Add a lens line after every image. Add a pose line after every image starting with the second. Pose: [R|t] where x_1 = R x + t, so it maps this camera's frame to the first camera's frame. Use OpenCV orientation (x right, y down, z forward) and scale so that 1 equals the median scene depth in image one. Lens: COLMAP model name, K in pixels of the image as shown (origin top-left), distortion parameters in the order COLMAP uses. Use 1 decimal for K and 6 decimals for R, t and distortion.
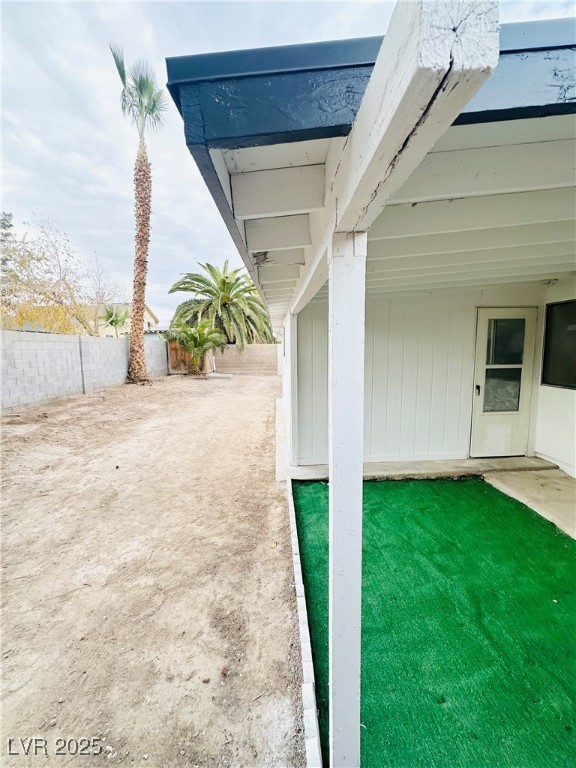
lens RADIAL K [[307.2, 0, 288.0], [0, 307.2, 384.0], [0, 0, 1]] dist [-0.001665, 0.000340]
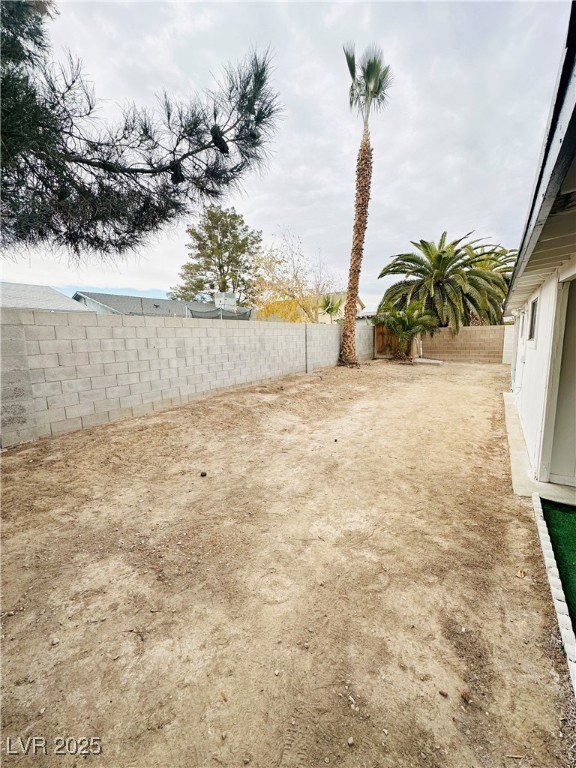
lens RADIAL K [[307.2, 0, 288.0], [0, 307.2, 384.0], [0, 0, 1]] dist [-0.001665, 0.000340]
pose [[0.808494, 0.078480, -0.583247, -0.056671], [-0.049984, 0.996644, 0.064818, 0.003494], [0.586377, -0.023251, 0.809704, 0.003130]]
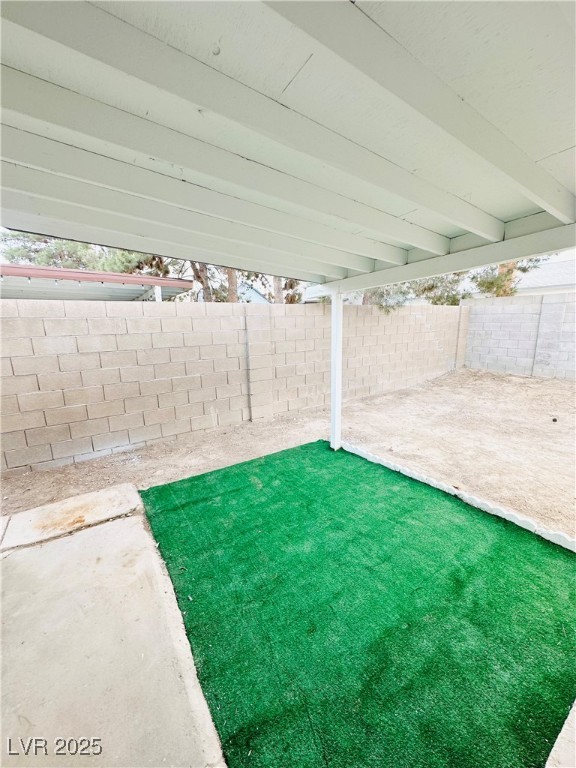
lens RADIAL K [[307.2, 0, 288.0], [0, 307.2, 384.0], [0, 0, 1]] dist [-0.001665, 0.000340]
pose [[-0.856050, 0.137196, -0.498352, 0.545298], [-0.020991, 0.954109, 0.298722, -0.100747], [0.516466, 0.266182, -0.813886, 0.796956]]
